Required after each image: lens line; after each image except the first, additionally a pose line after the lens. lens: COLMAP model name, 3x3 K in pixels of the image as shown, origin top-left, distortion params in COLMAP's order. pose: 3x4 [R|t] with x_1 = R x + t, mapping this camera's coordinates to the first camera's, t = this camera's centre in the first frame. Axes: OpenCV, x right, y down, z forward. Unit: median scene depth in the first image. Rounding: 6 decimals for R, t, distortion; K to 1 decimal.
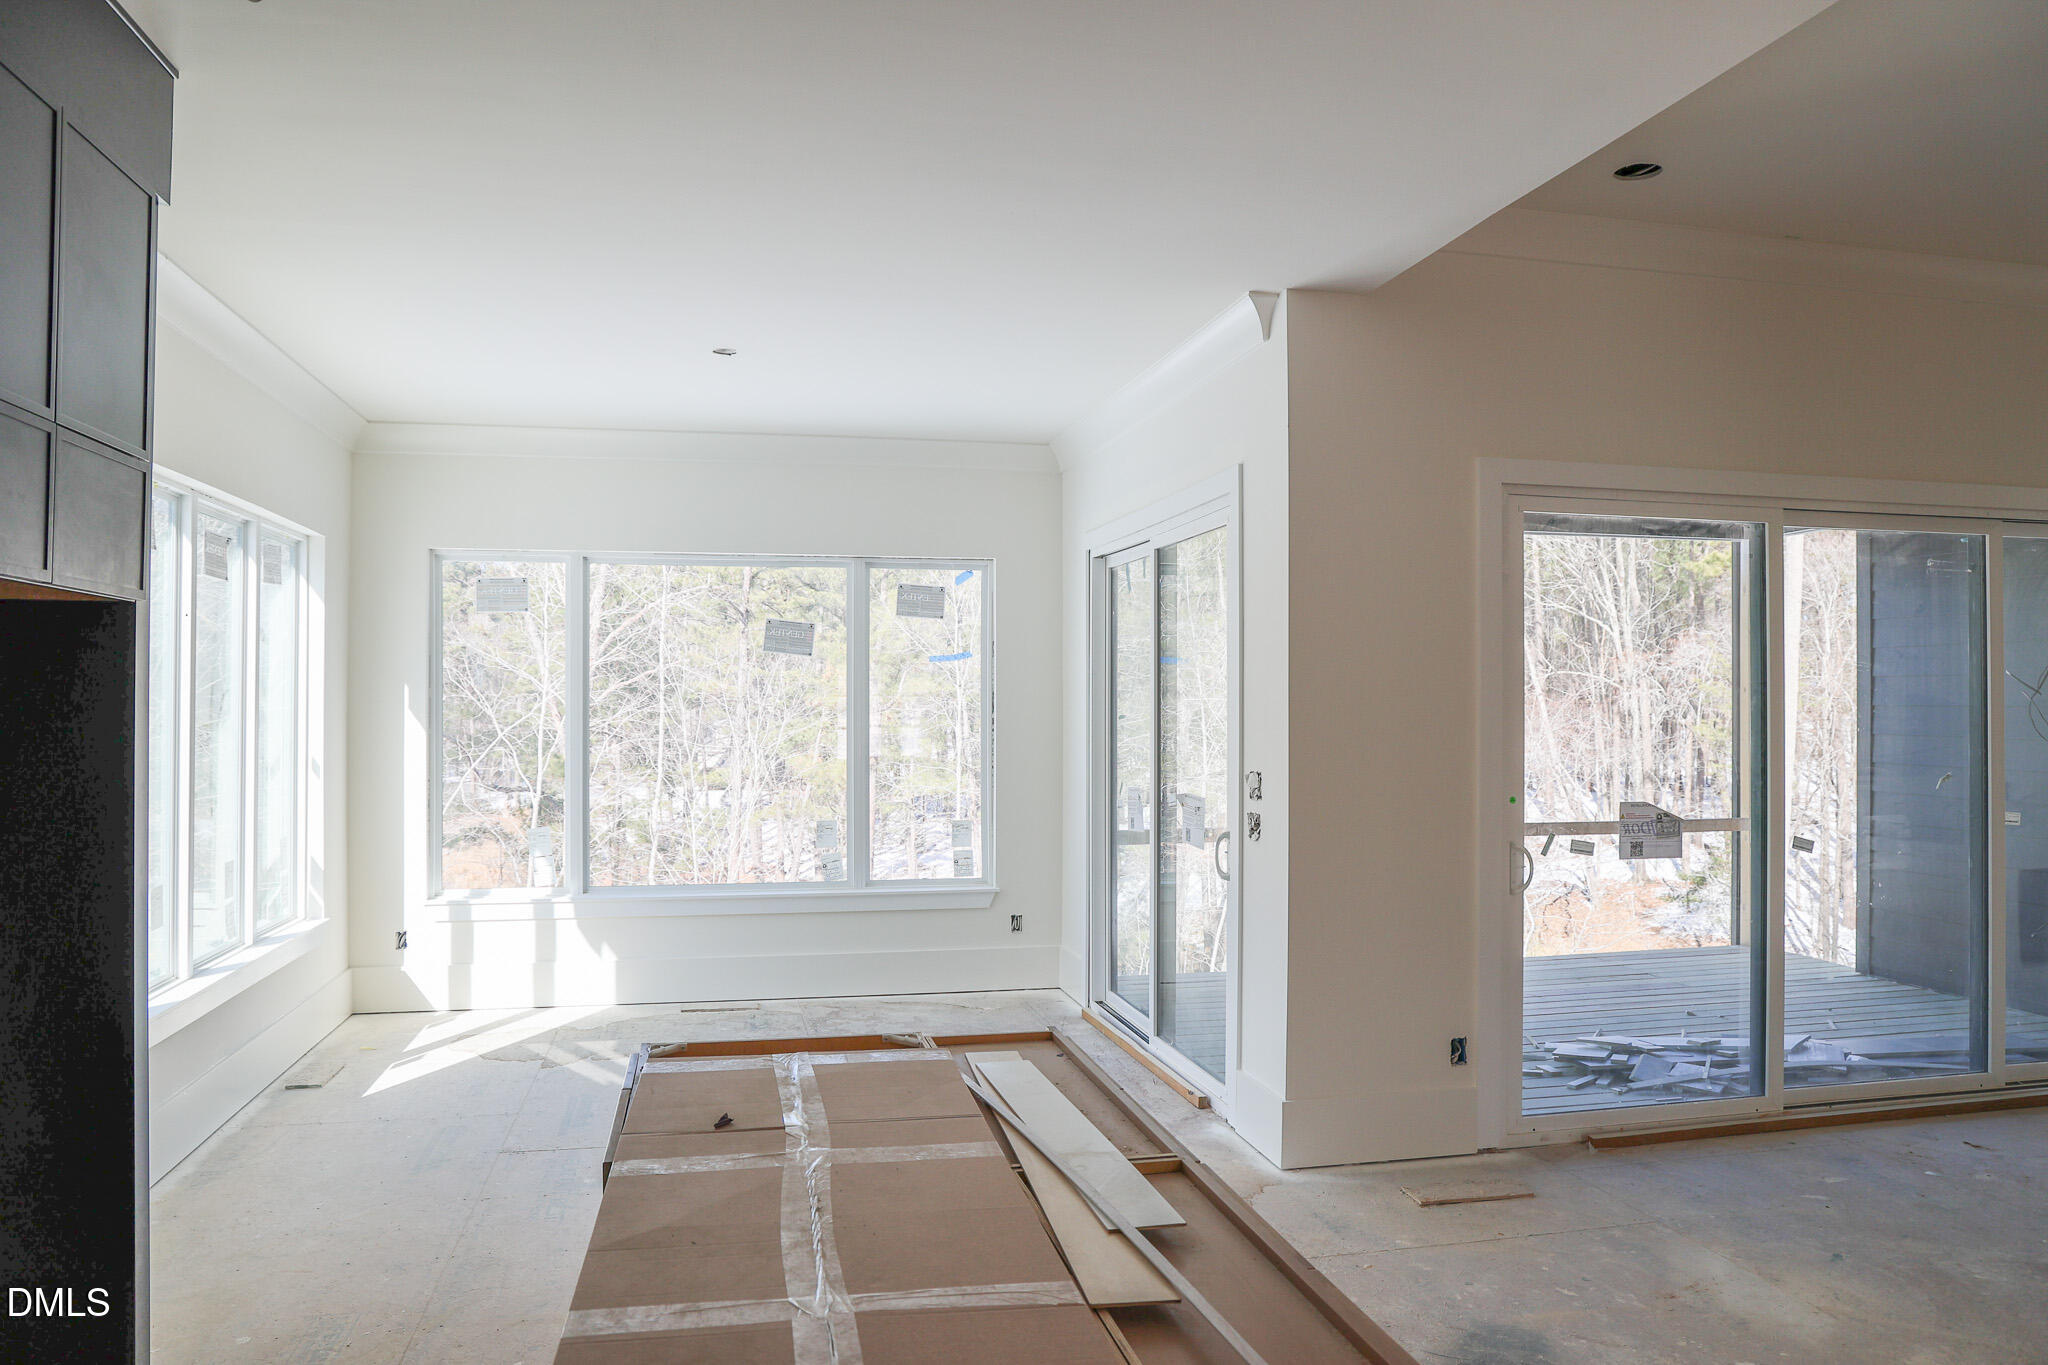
lens RADIAL K [[1421.4, 0, 1032.2], [0, 1421.4, 697.3], [0, 0, 1]] dist [-0.084113, 0.065128]
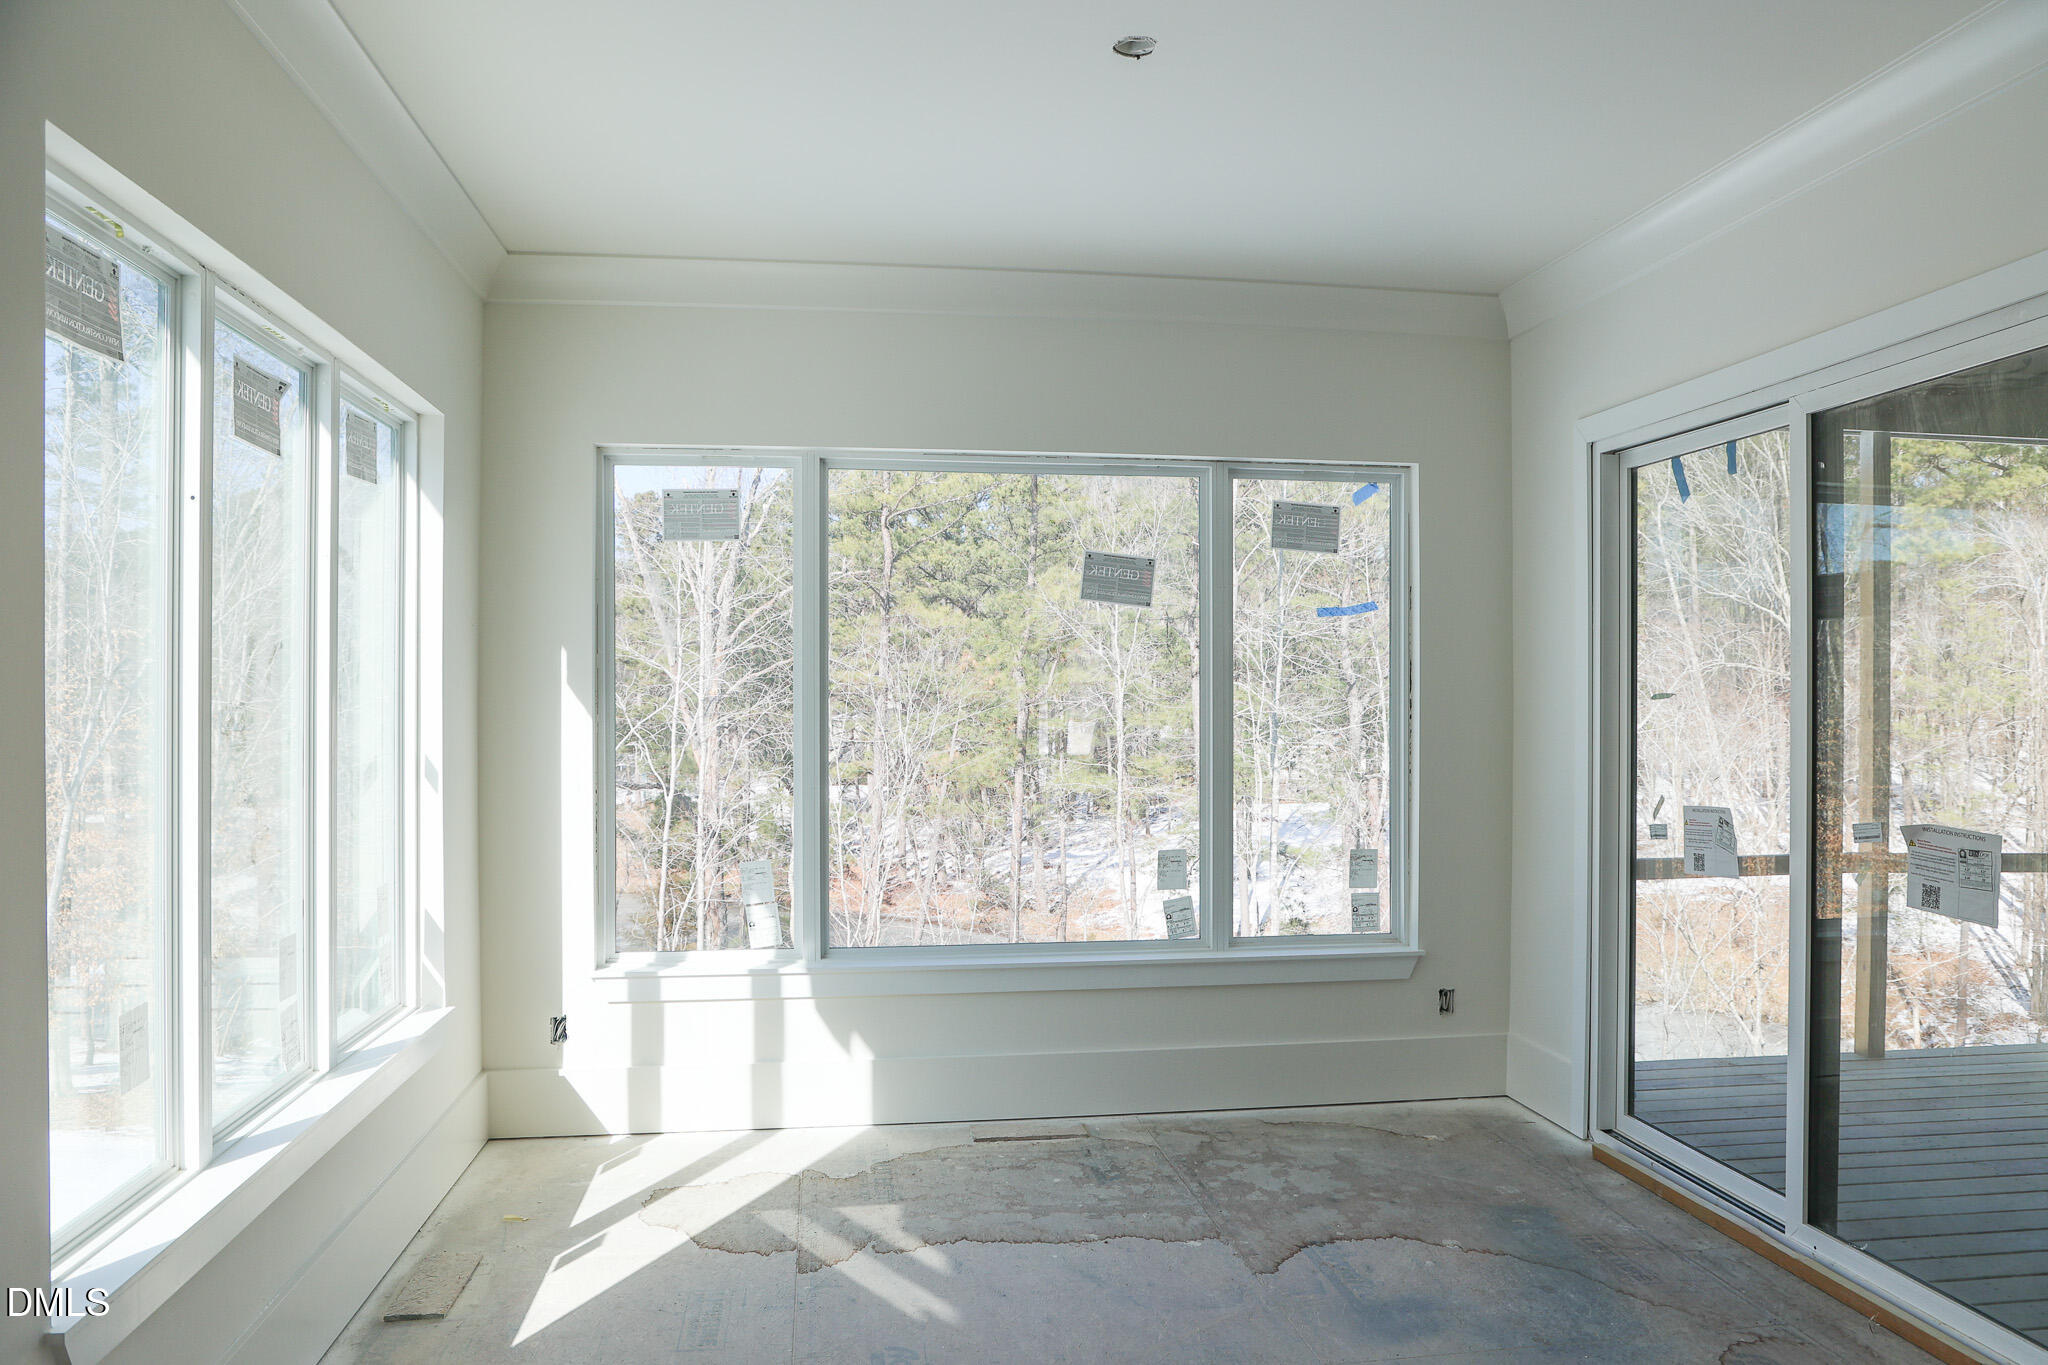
lens RADIAL K [[1375.6, 0, 1029.3], [0, 1375.6, 711.8], [0, 0, 1]] dist [-0.086590, 0.058685]
pose [[0.997897, -0.000272, -0.064826, -0.180839], [0.001120, 0.999914, 0.013041, 0.012771], [0.064817, -0.013086, 0.997811, 0.361607]]
